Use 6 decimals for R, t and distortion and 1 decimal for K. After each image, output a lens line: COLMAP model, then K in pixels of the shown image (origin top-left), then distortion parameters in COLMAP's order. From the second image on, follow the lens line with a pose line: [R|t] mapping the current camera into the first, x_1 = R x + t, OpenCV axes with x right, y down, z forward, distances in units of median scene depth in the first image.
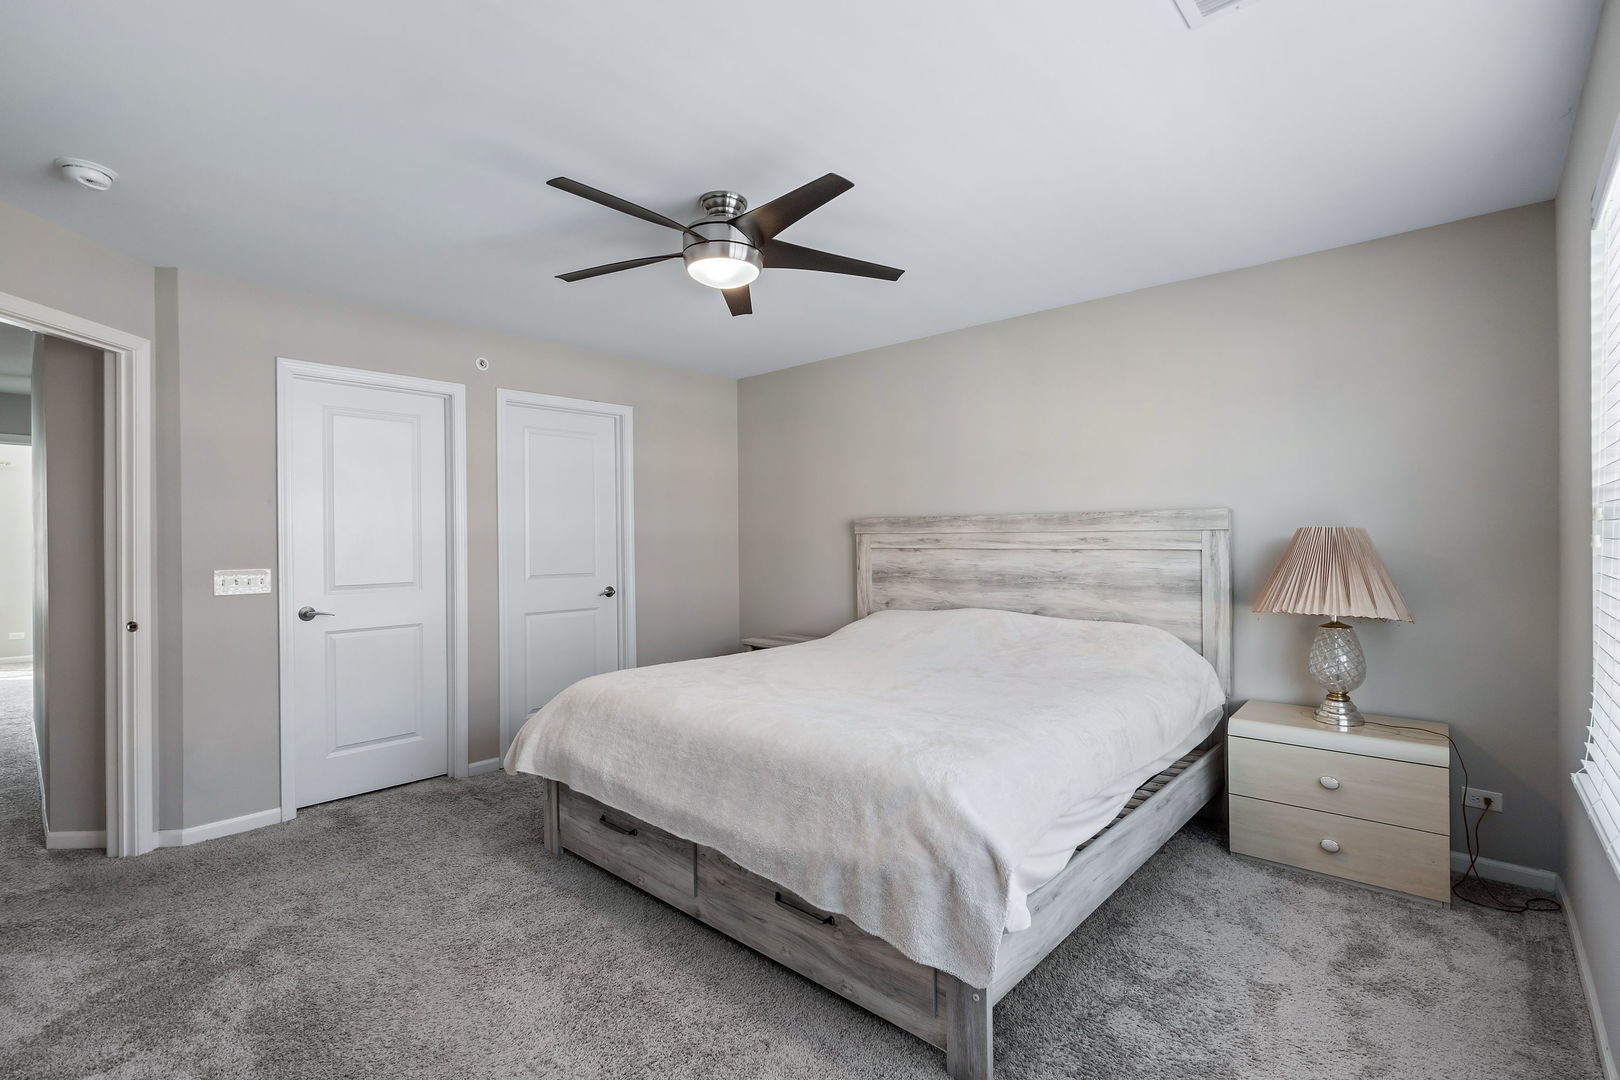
lens RADIAL K [[742.0, 0, 836.1], [0, 742.0, 567.0], [0, 0, 1]] dist [-0.002256, -0.000176]
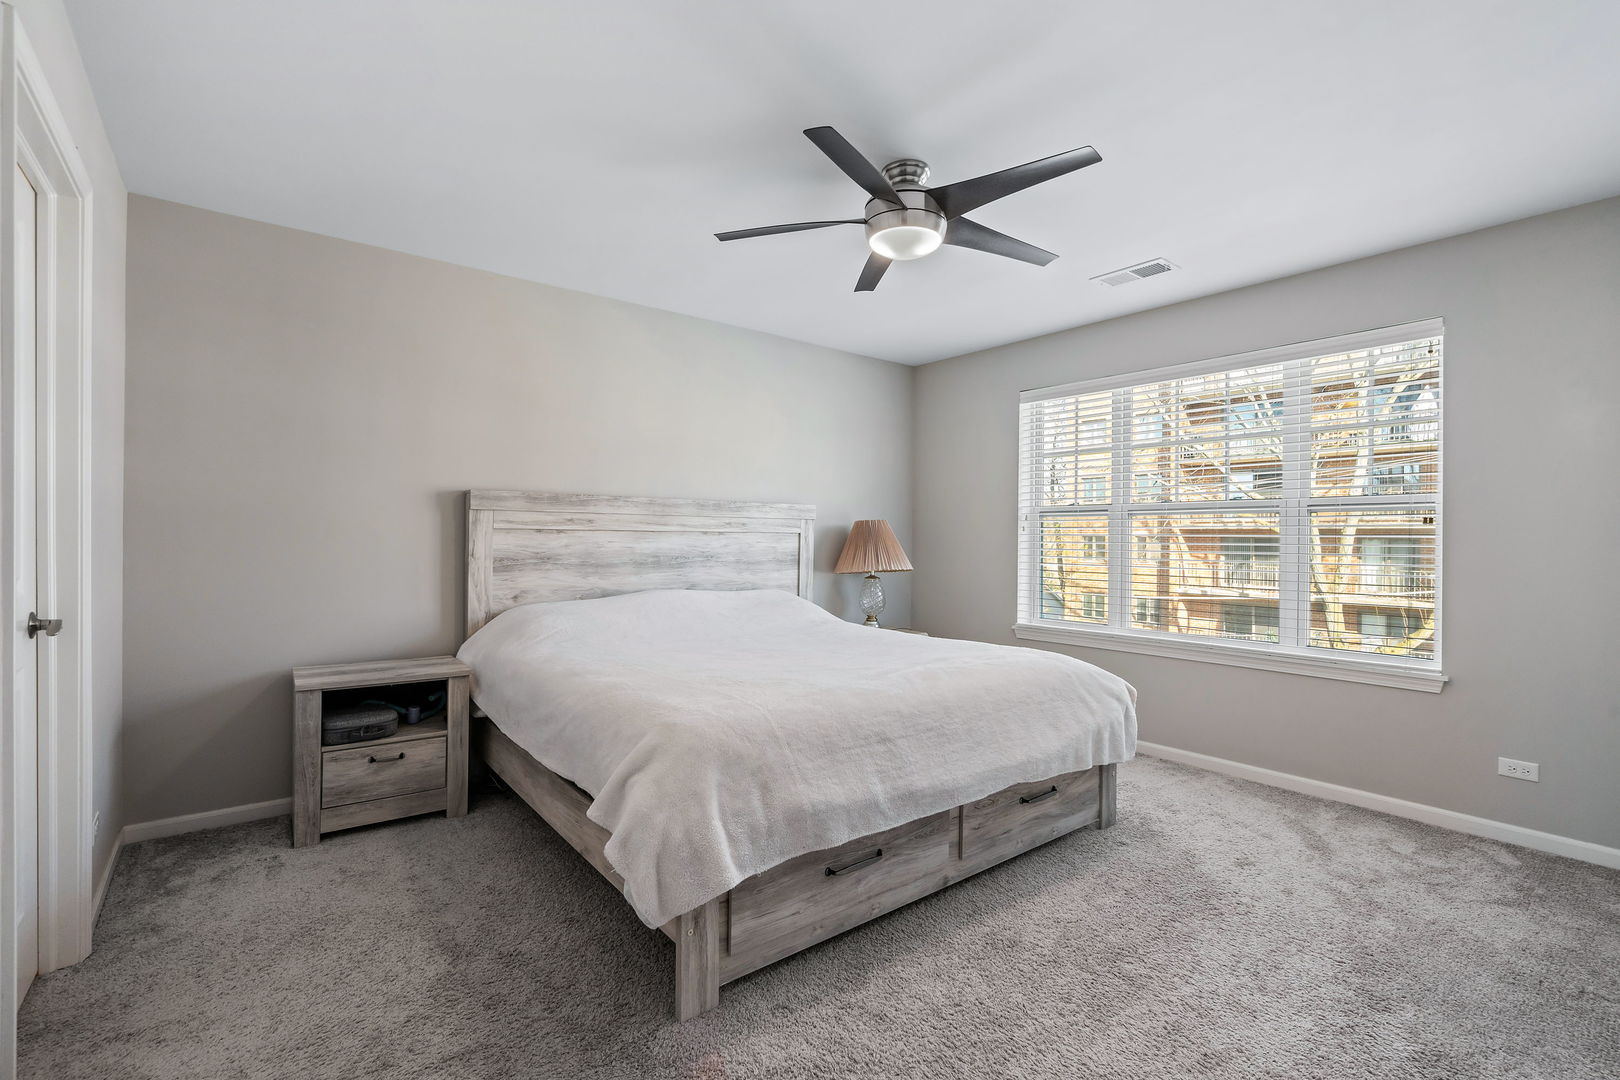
lens RADIAL K [[742.0, 0, 860.4], [0, 742.0, 519.6], [0, 0, 1]] dist [-0.002256, -0.000176]
pose [[0.135750, 0.015533, 0.990621, -0.753784], [0.012172, 0.999775, -0.017345, -0.018808], [-0.990668, 0.014413, 0.135530, 0.580663]]
